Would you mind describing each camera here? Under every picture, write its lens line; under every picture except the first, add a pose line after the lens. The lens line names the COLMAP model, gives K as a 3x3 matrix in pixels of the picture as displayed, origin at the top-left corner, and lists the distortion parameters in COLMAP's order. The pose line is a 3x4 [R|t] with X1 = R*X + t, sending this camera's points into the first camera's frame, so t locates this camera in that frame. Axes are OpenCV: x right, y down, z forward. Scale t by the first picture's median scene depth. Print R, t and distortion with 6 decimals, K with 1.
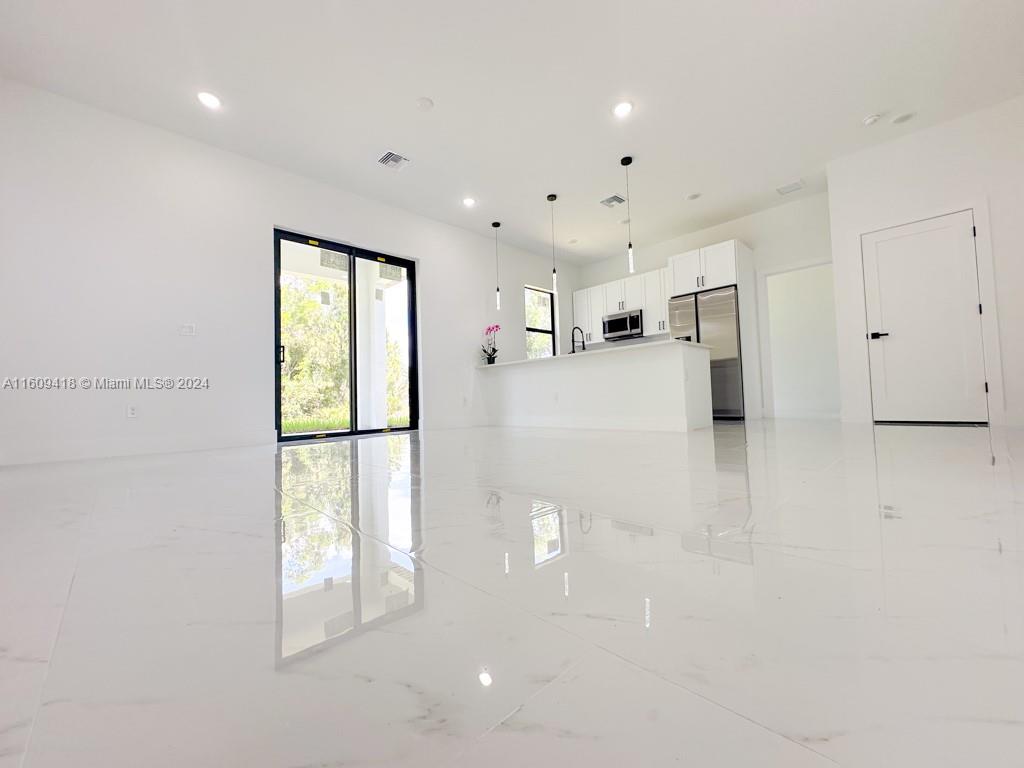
lens RADIAL K [[408.0, 0, 511.3], [0, 408.0, 382.4], [0, 0, 1]] dist [-0.003605, 0.001066]
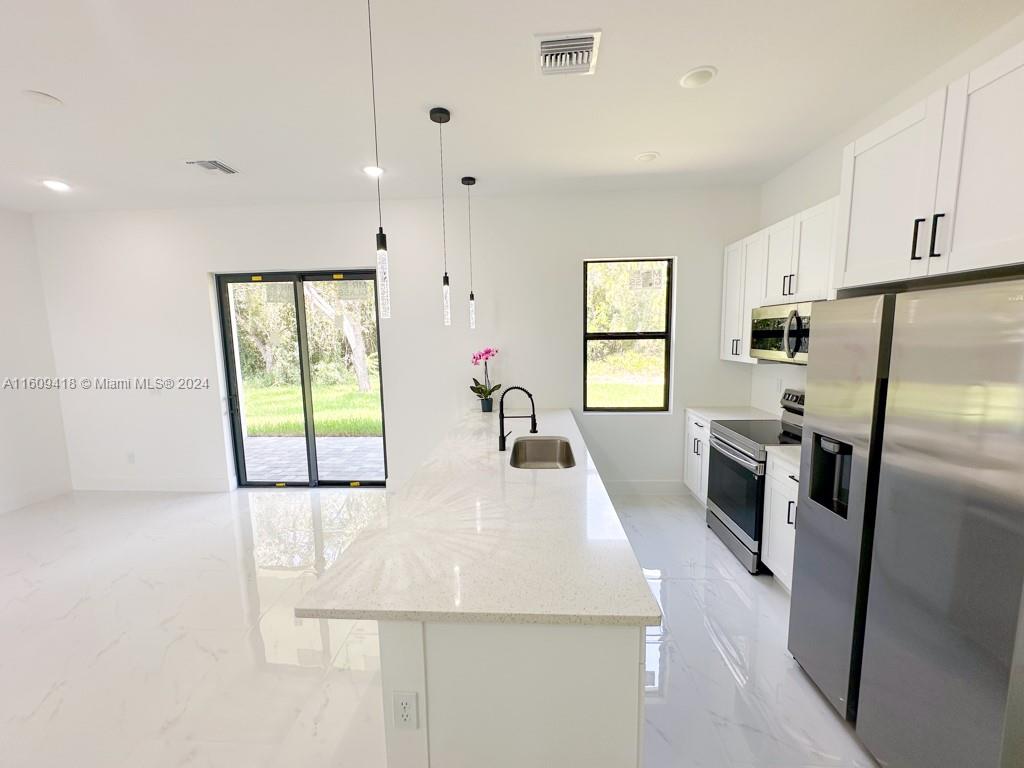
lens RADIAL K [[408.0, 0, 512.1], [0, 408.0, 384.5], [0, 0, 1]] dist [-0.003605, 0.001066]
pose [[0.681053, 0.108514, -0.724149, 0.460306], [0.028833, 0.984217, 0.174602, -0.202547], [0.731666, -0.139793, 0.667175, 0.623257]]
